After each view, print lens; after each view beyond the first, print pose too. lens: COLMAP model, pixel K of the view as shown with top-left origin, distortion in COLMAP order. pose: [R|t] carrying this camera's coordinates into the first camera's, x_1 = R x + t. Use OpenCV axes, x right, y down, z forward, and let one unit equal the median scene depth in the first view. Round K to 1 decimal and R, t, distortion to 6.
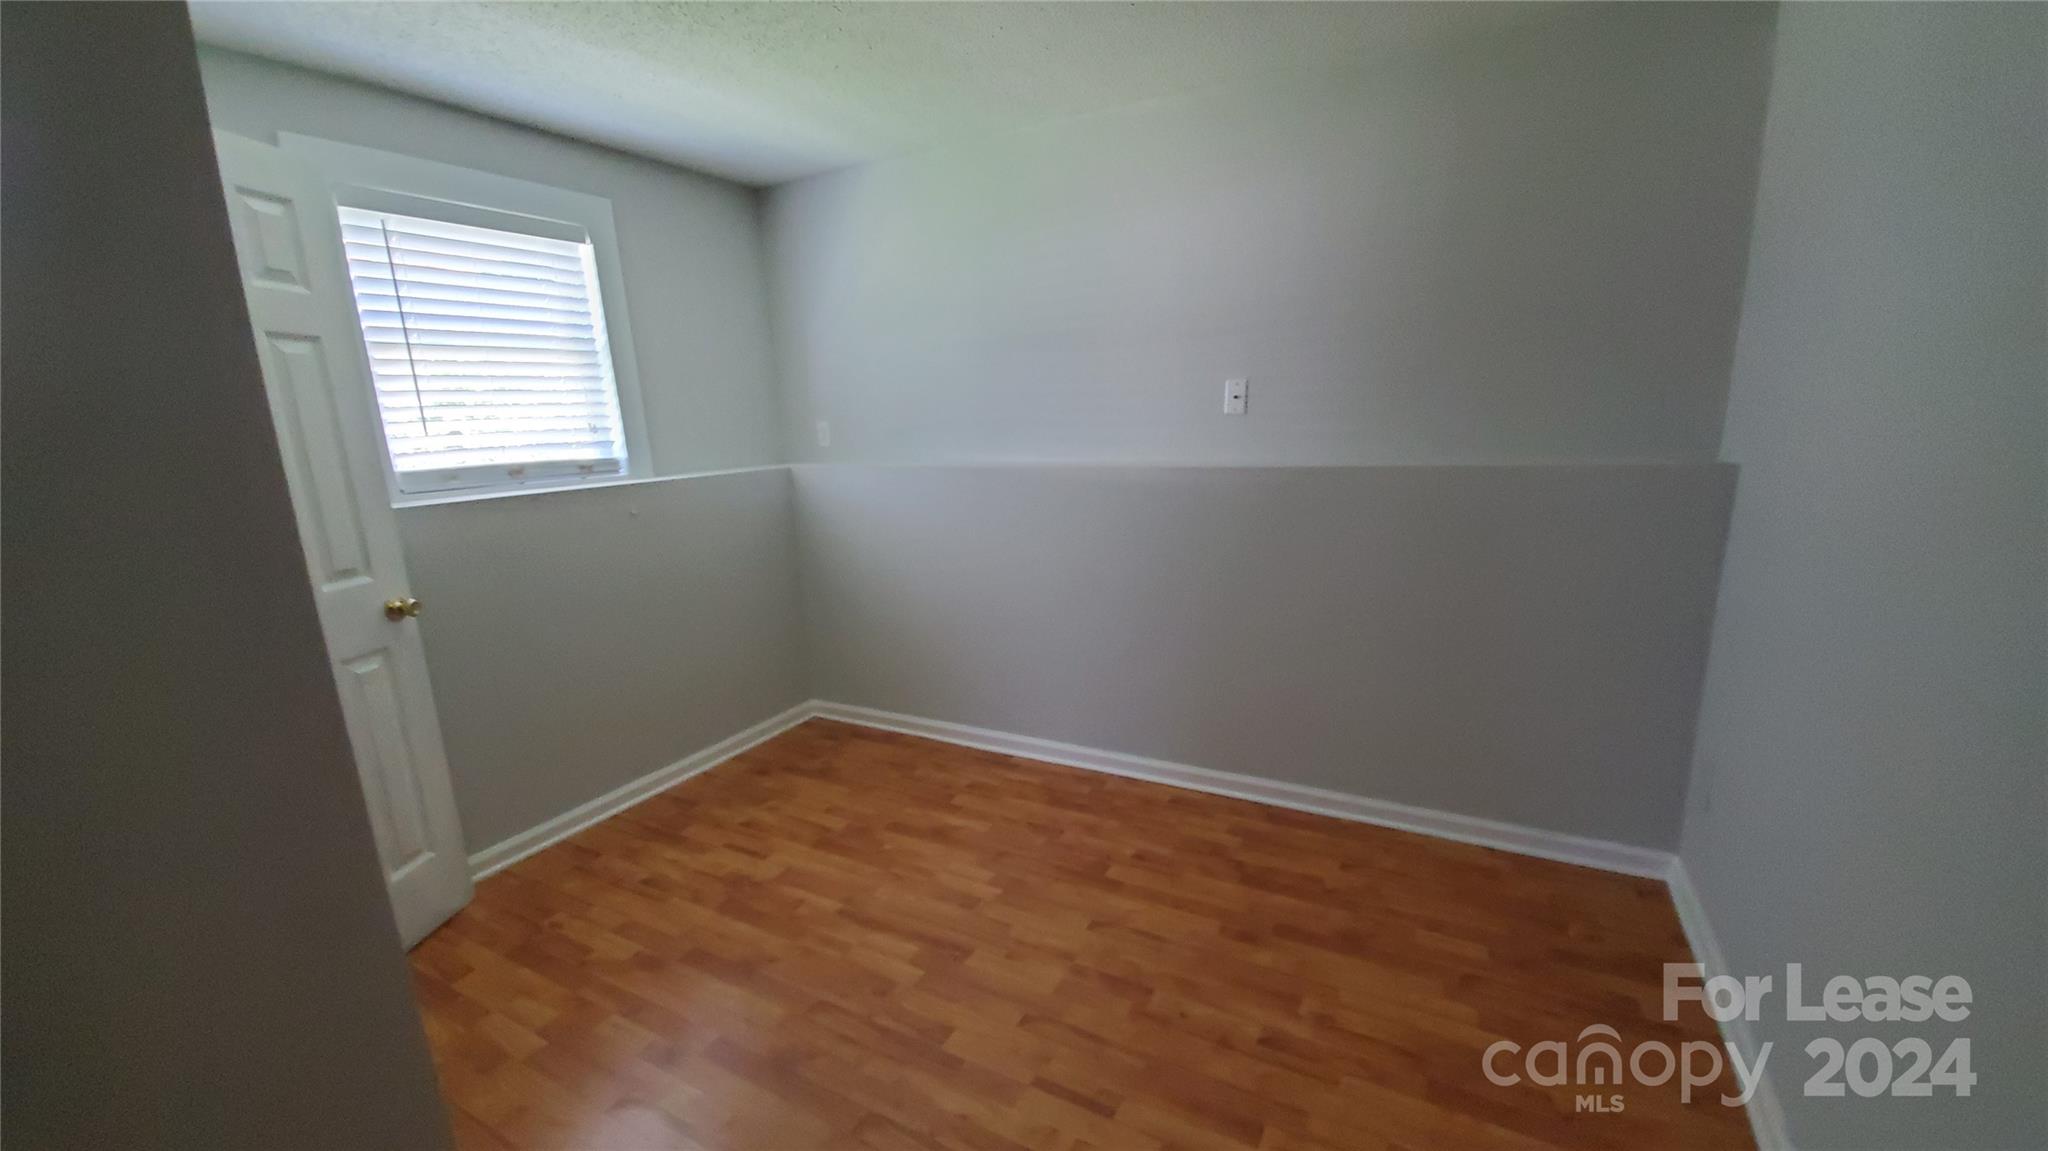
lens RADIAL K [[802.6, 0, 1034.4], [0, 802.6, 583.8], [0, 0, 1]] dist [-0.000328, -0.000140]
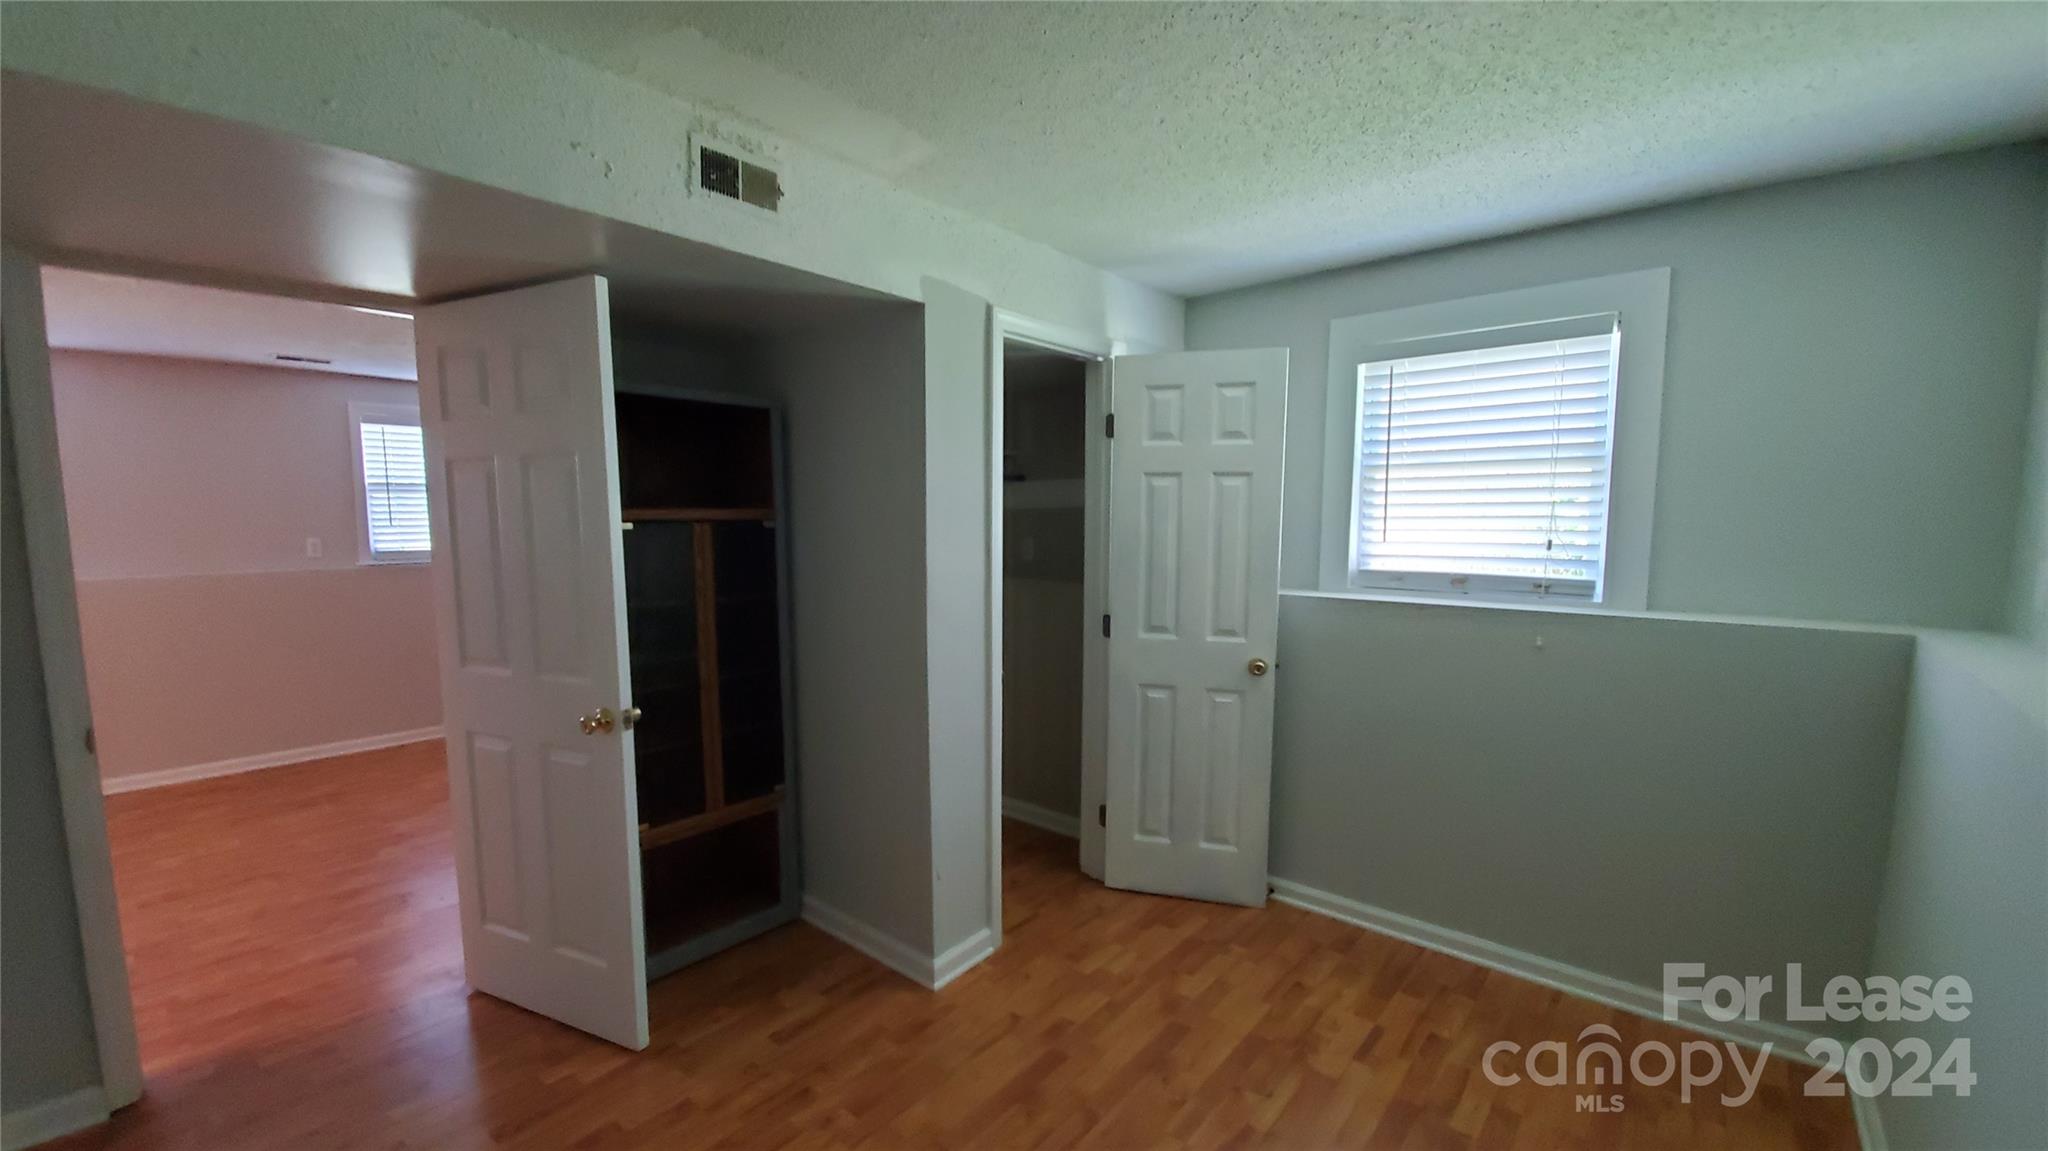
lens RADIAL K [[802.6, 0, 1033.4], [0, 802.6, 591.0], [0, 0, 1]] dist [-0.000328, -0.000140]
pose [[-0.200509, 0.125564, -0.971612, 0.490516], [-0.199828, 0.965661, 0.166033, -0.205315], [0.959096, 0.227447, -0.168532, 0.714178]]
